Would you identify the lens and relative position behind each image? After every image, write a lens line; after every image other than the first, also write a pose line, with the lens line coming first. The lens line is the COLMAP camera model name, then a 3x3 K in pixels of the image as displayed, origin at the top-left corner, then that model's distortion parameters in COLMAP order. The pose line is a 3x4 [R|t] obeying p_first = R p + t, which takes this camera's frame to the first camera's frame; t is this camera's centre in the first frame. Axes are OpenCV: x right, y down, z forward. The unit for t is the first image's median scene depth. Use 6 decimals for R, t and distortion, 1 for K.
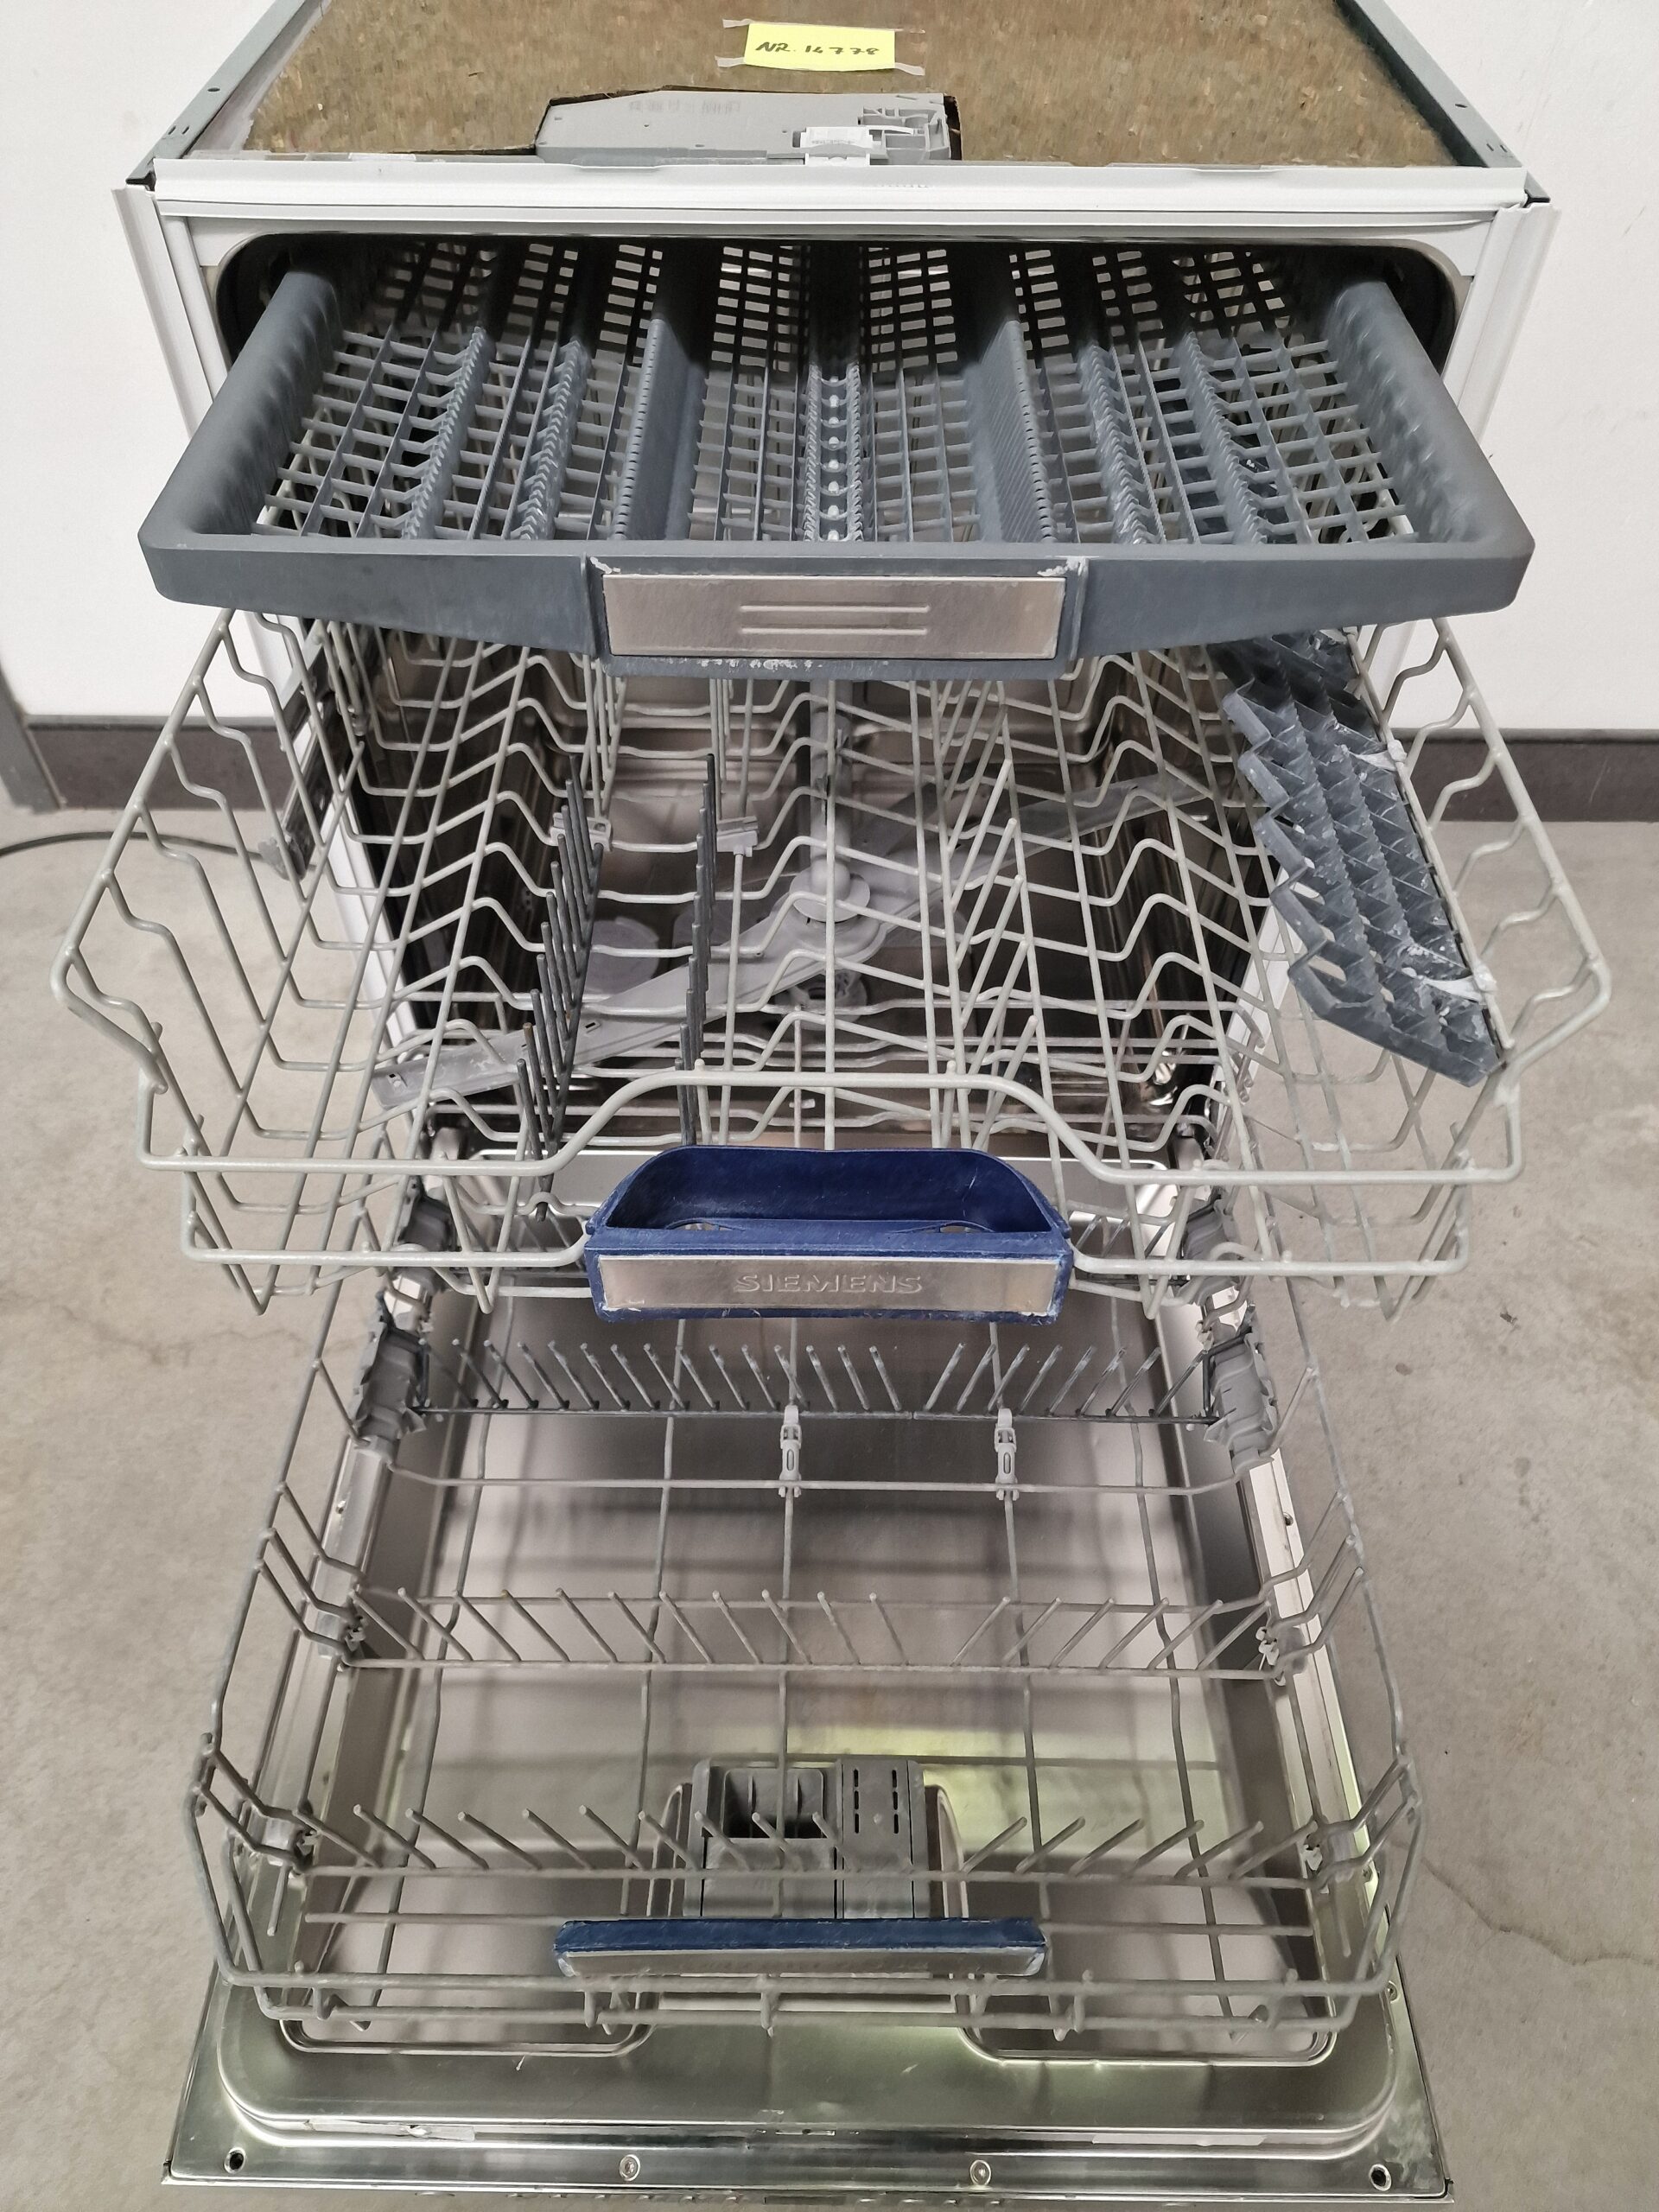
lens RADIAL K [[1453.2, 0, 816.4], [0, 1453.2, 1098.9], [0, 0, 1]] dist [0.048885, -0.050687]
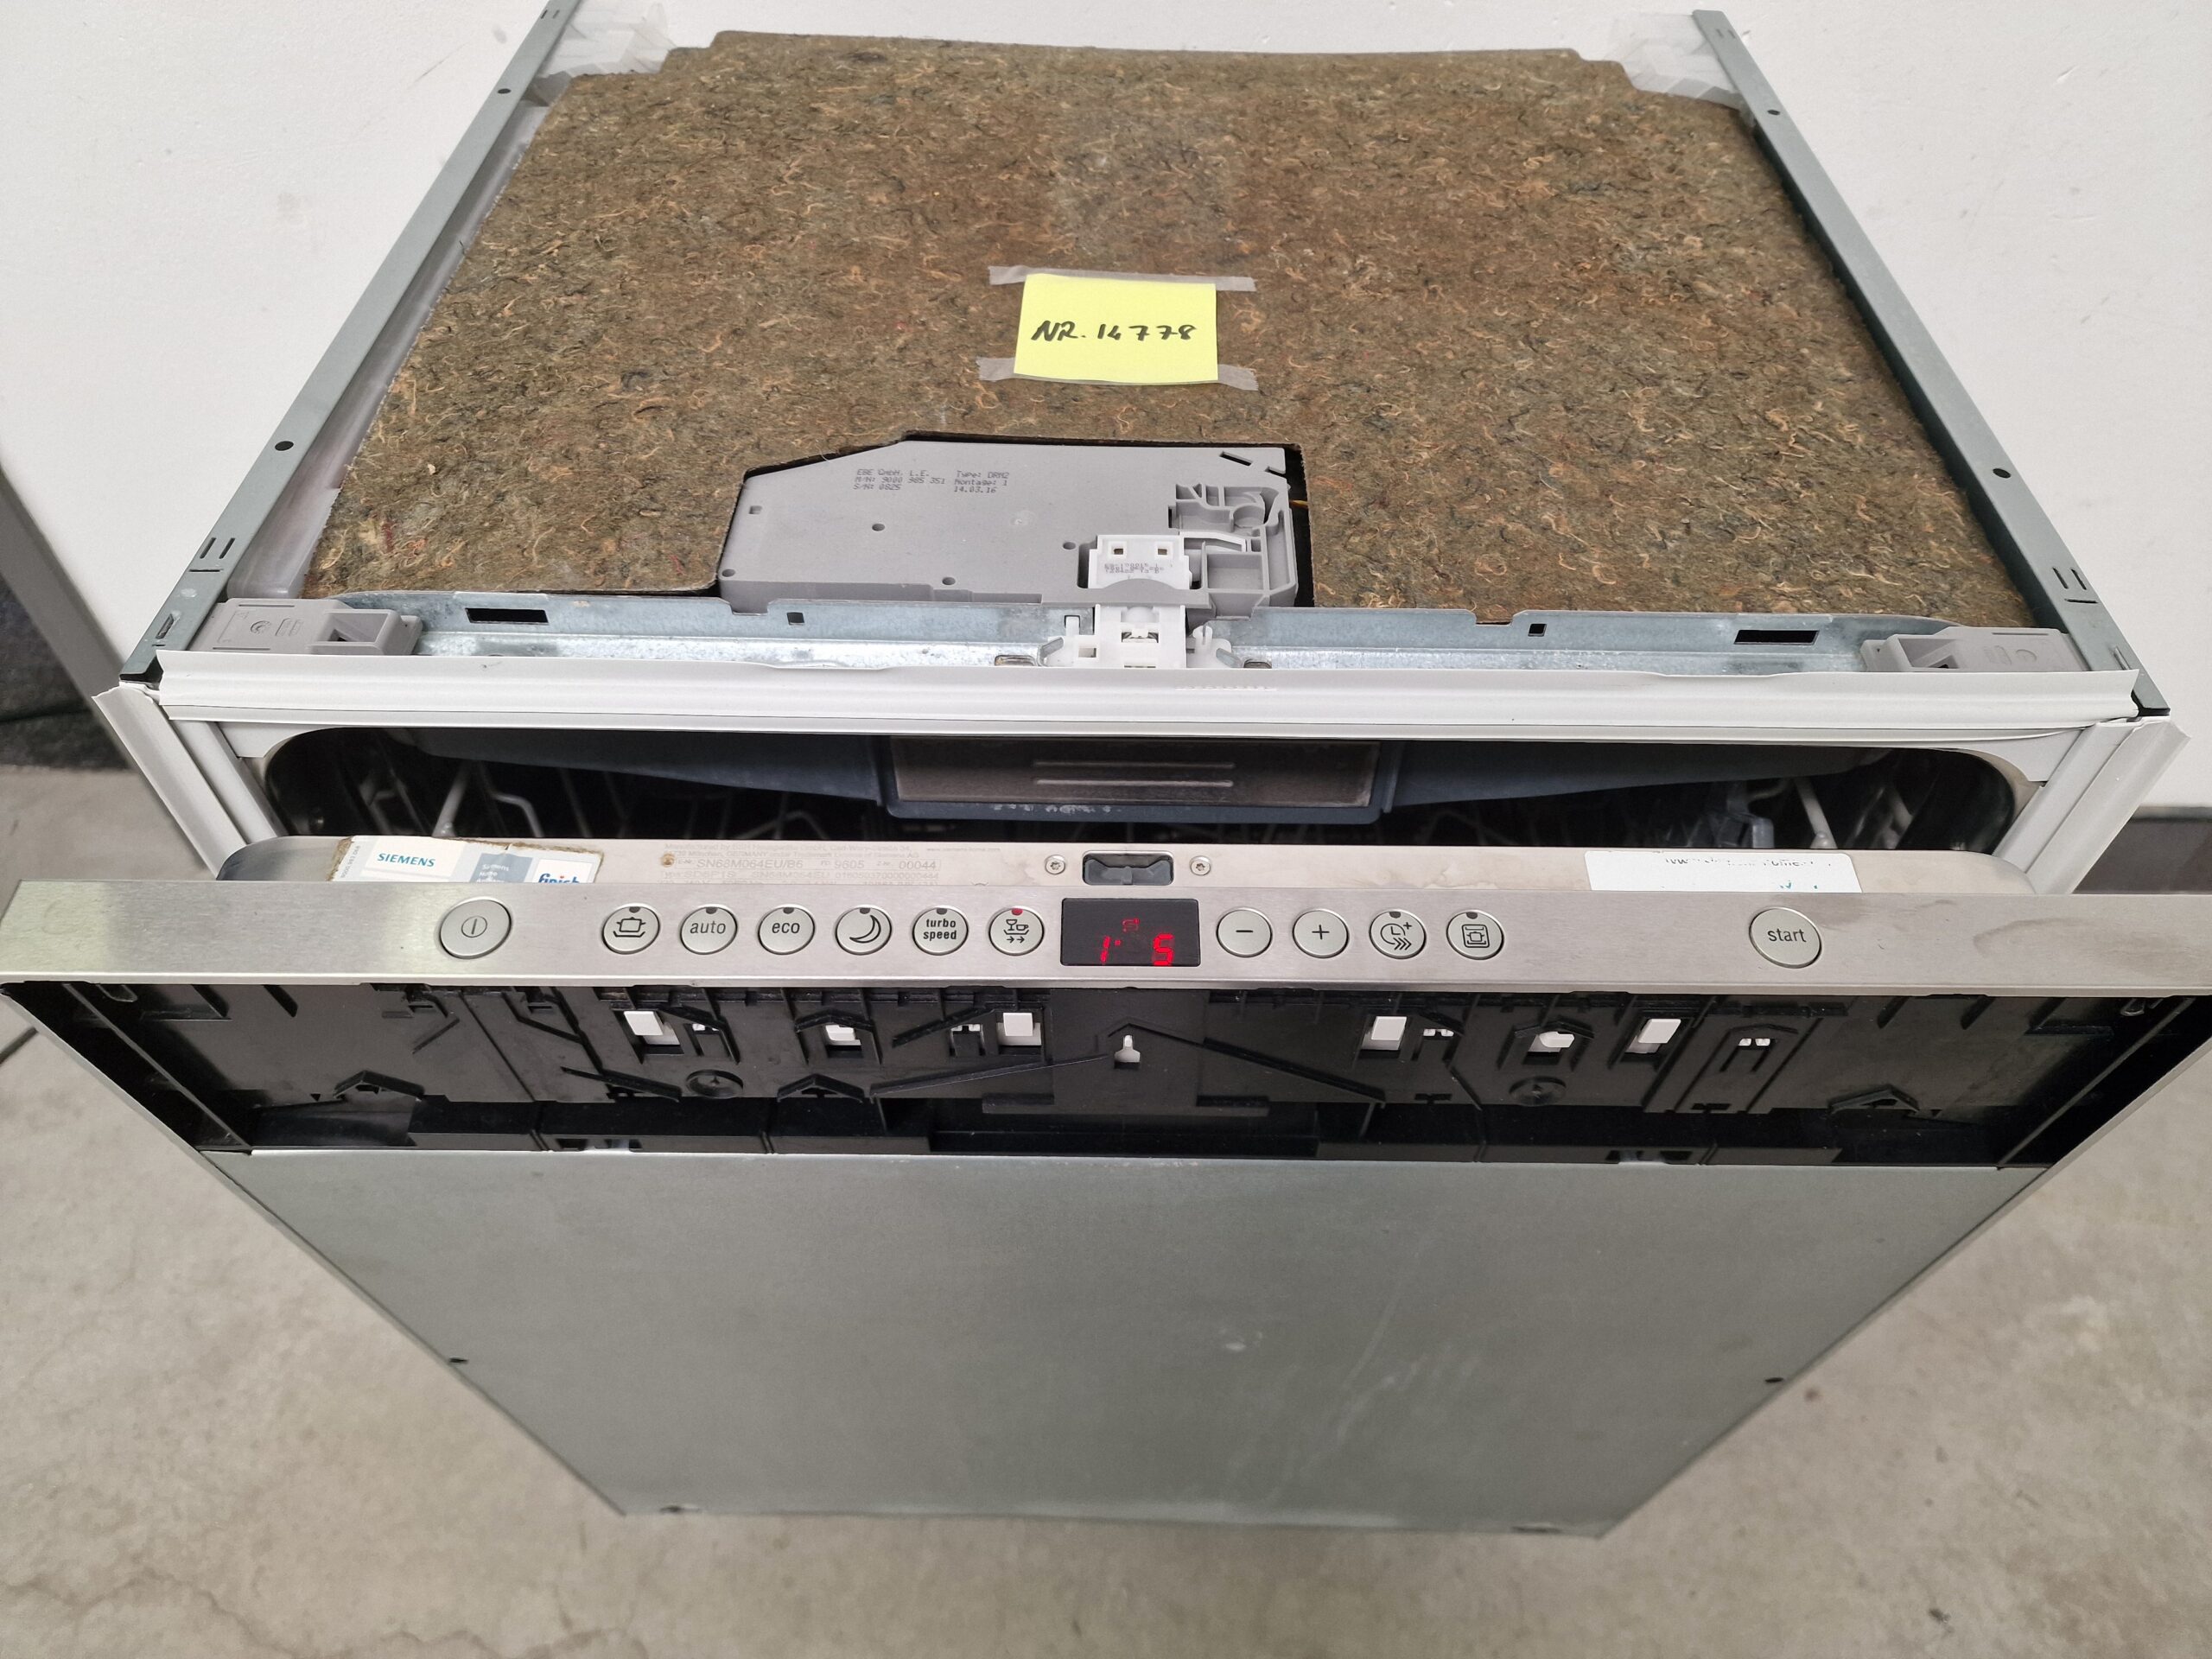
lens RADIAL K [[1453.2, 0, 1106.0], [0, 1453.2, 829.5], [0, 0, 1]] dist [0.048885, -0.050687]
pose [[0.999976, 0.005399, -0.004434, 0.000837], [-0.005429, 0.999963, -0.006727, -0.293319], [0.004397, 0.006751, 0.999968, 0.163305]]
